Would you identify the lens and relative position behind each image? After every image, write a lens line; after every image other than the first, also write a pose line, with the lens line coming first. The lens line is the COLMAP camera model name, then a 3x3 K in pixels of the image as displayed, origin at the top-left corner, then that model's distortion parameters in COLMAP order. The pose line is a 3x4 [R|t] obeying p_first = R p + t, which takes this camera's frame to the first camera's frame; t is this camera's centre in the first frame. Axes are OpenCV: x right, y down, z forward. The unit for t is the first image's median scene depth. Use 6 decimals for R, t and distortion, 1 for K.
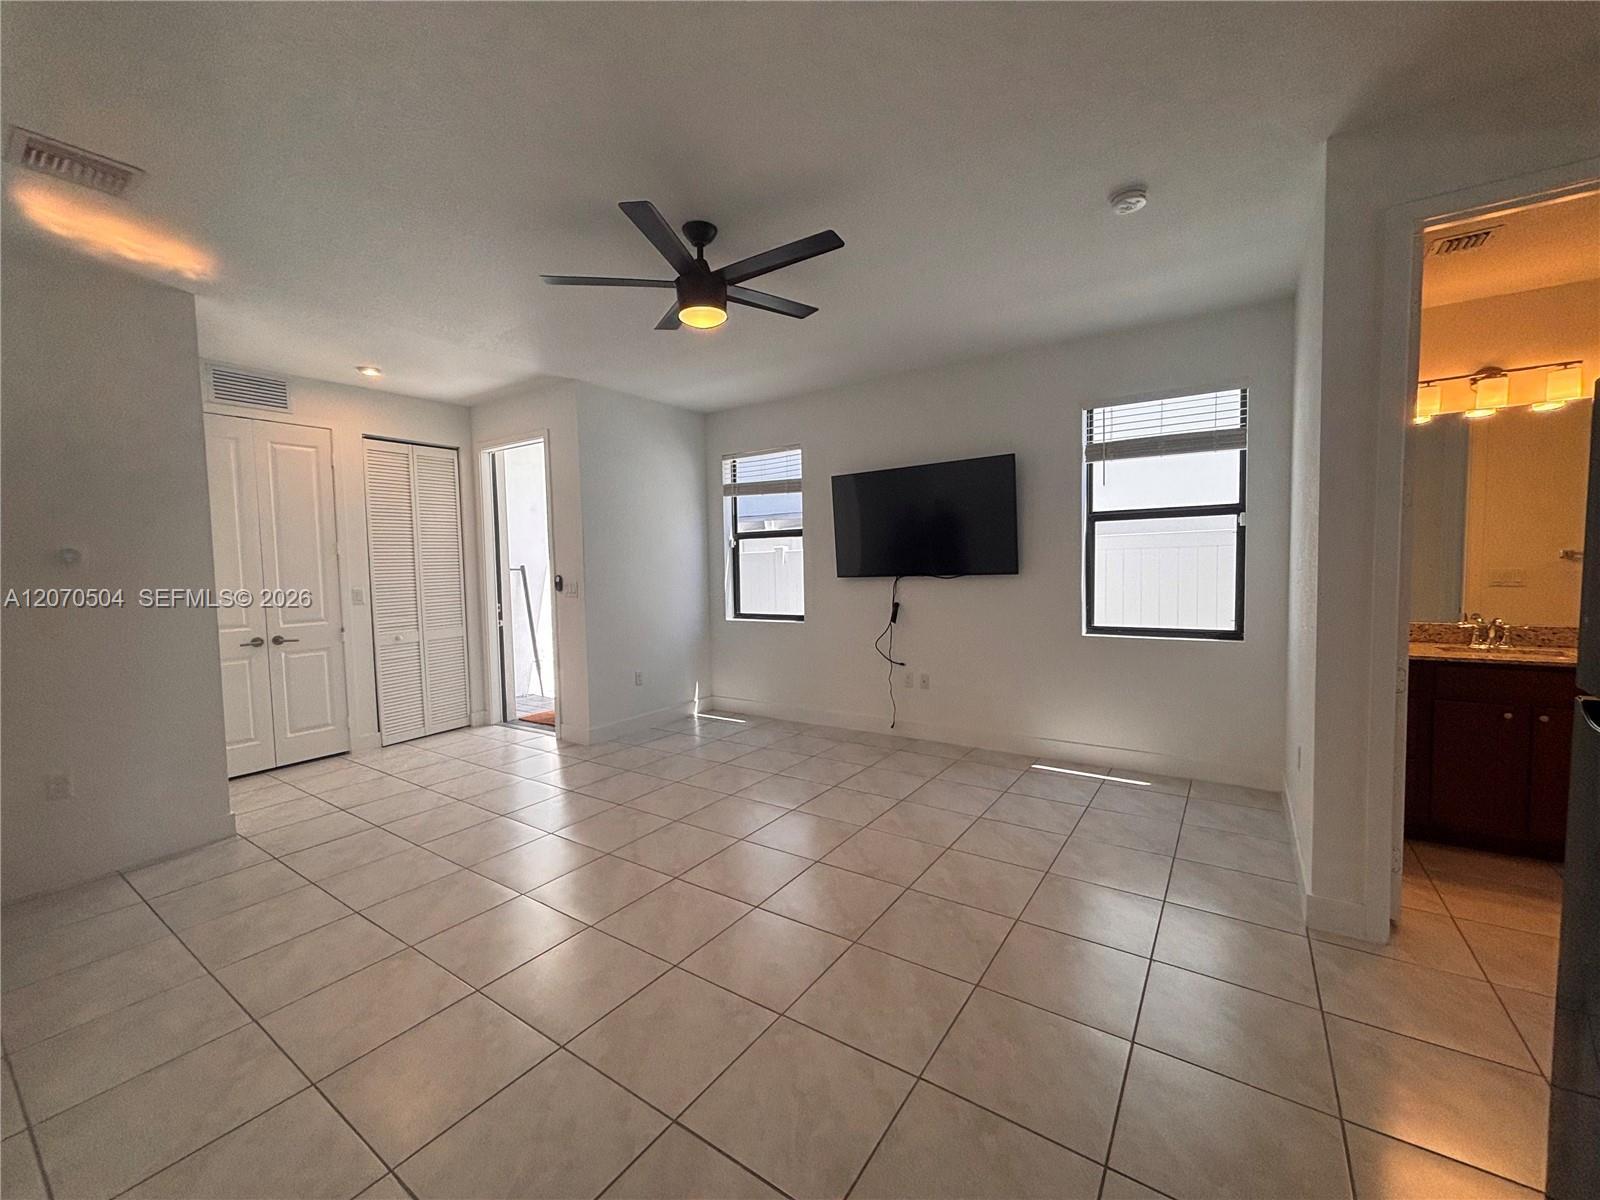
lens RADIAL K [[643.2, 0, 798.6], [0, 643.2, 596.2], [0, 0, 1]] dist [0.003691, -0.000242]
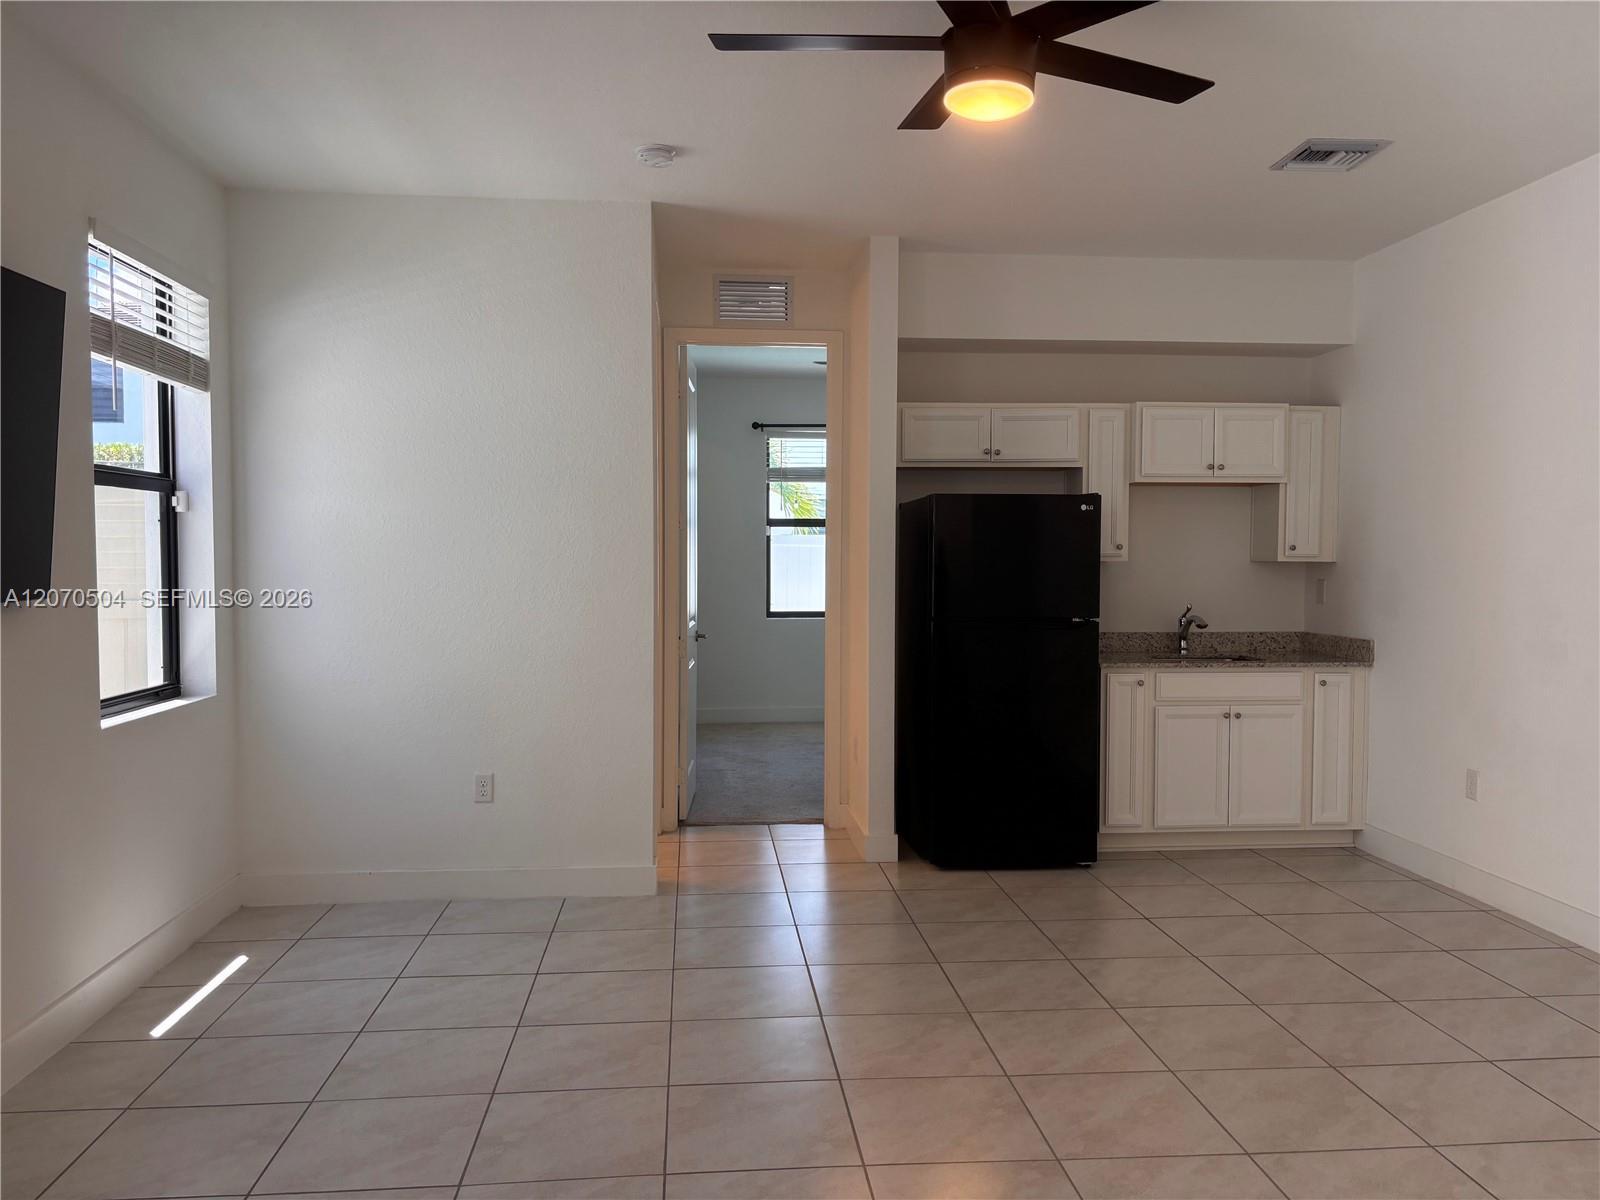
lens RADIAL K [[1222.2, 0, 802.3], [0, 1222.2, 604.6], [0, 0, 1]] dist [0.030652, -0.015536]
pose [[-0.638293, -0.011770, 0.769704, -0.528333], [0.054495, 0.996684, 0.060432, -0.051098], [-0.767862, 0.080518, -0.635534, 1.133824]]
